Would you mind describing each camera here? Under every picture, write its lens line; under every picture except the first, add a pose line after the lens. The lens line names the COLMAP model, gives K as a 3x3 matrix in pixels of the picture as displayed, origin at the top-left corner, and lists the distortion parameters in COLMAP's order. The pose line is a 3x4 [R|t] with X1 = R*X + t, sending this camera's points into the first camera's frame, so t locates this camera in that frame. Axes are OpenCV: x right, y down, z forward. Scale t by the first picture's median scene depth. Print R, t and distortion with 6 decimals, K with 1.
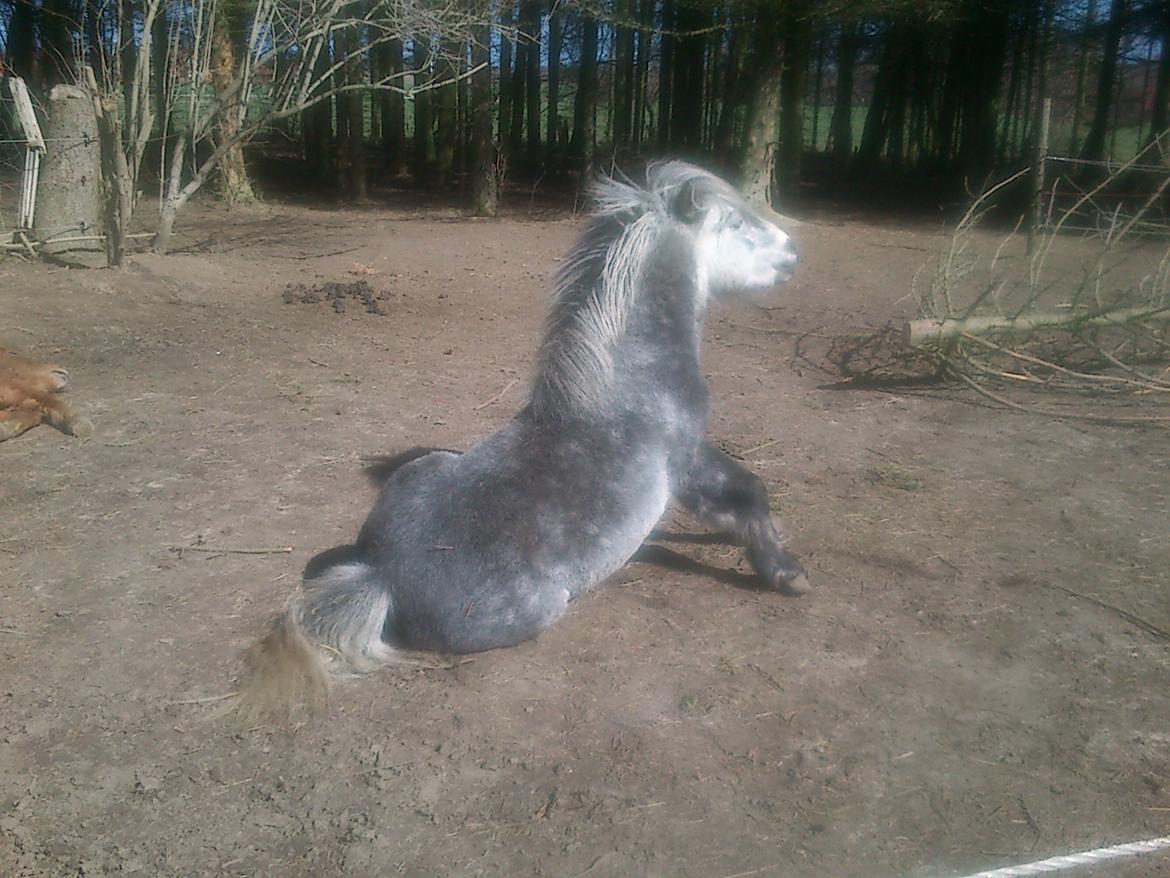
lens RADIAL K [[1143.2, 0, 564.3], [0, 1143.2, 432.7], [0, 0, 1]] dist [0.078777, -0.280910]
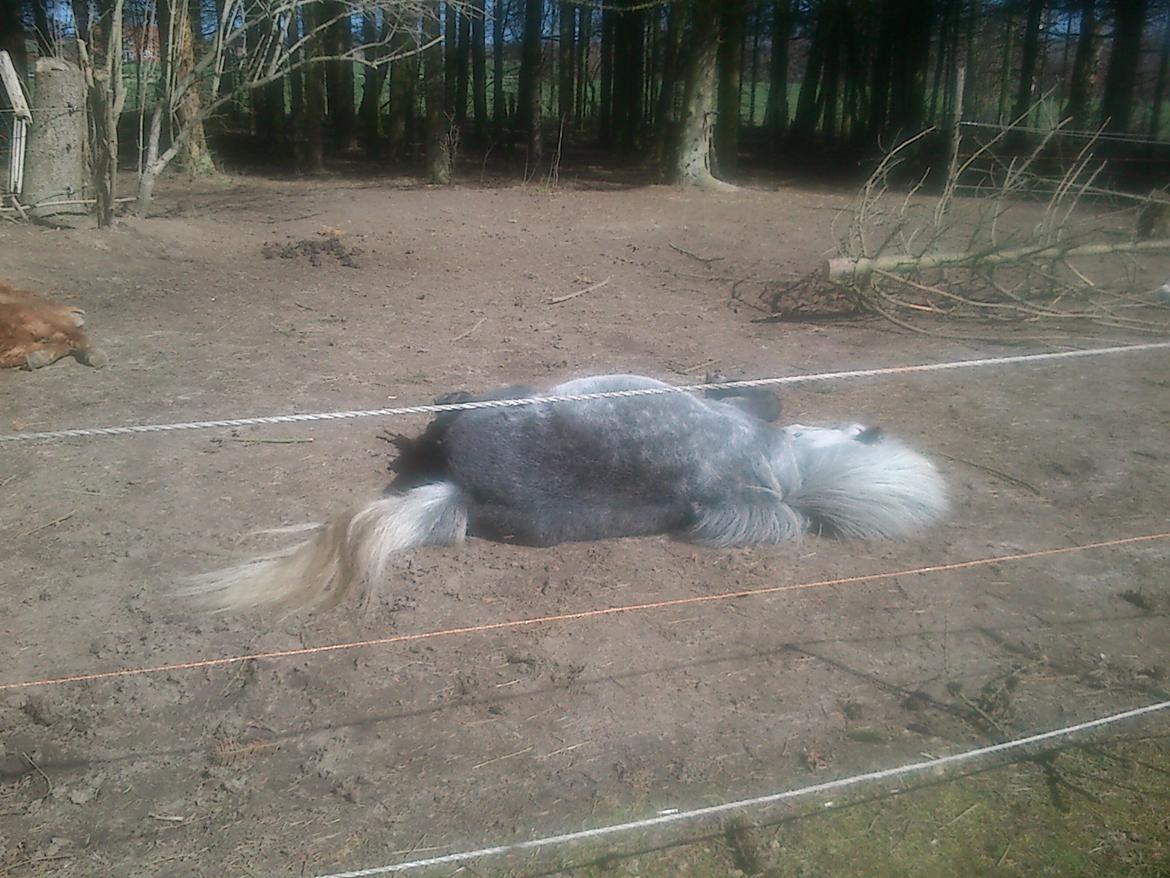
lens RADIAL K [[1145.9, 0, 563.1], [0, 1145.9, 435.8], [0, 0, 1]] dist [0.065506, -0.236681]
pose [[0.998768, -0.018503, 0.046055, -0.013948], [0.017593, 0.999643, 0.020092, 0.034640], [-0.046410, -0.019257, 0.998737, -0.093321]]
